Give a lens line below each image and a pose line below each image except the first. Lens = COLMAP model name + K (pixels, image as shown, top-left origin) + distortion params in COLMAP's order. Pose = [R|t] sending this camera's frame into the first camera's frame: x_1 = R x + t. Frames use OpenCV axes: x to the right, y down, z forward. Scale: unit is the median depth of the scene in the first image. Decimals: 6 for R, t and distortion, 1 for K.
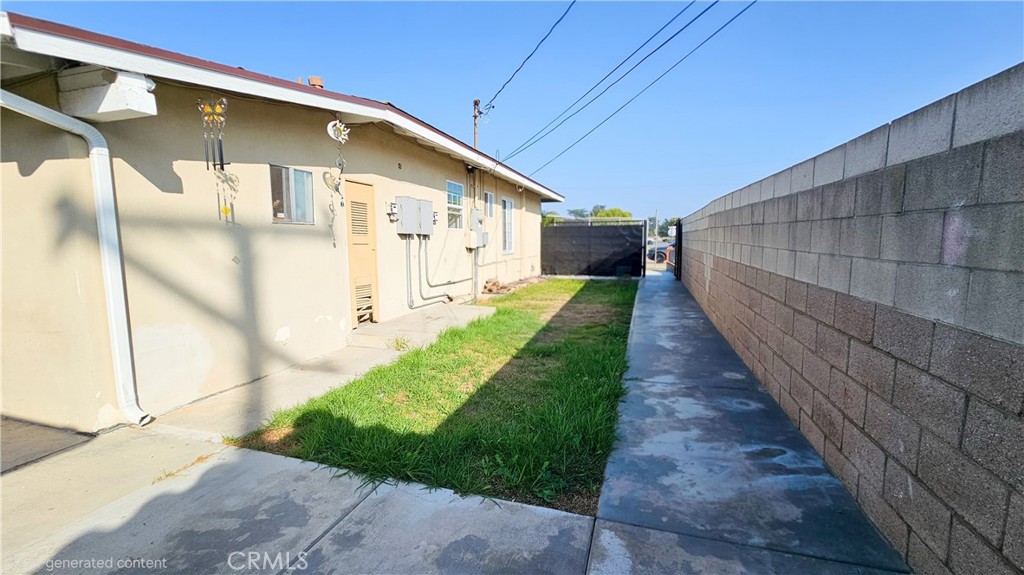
lens RADIAL K [[415.5, 0, 514.8], [0, 415.5, 292.1], [0, 0, 1]] dist [-0.000304, -0.000429]
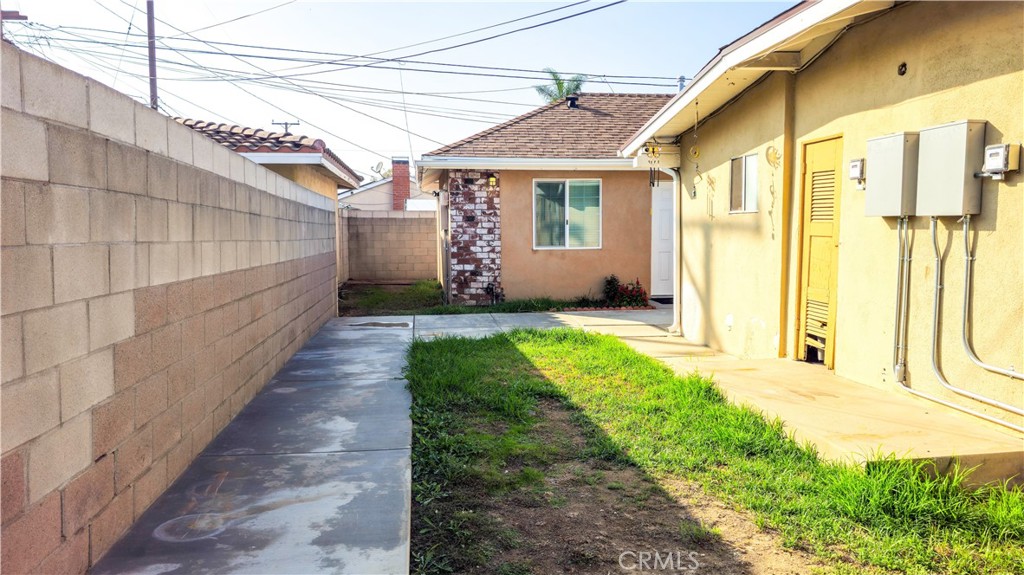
lens RADIAL K [[685.3, 0, 512.0], [0, 685.3, 287.5], [0, 0, 1]] dist [0.071440, -0.085116]
pose [[-0.898594, 0.041774, -0.436787, 0.515270], [-0.049071, 0.979645, 0.194647, -0.220301], [0.436028, 0.196342, -0.878254, 1.731733]]
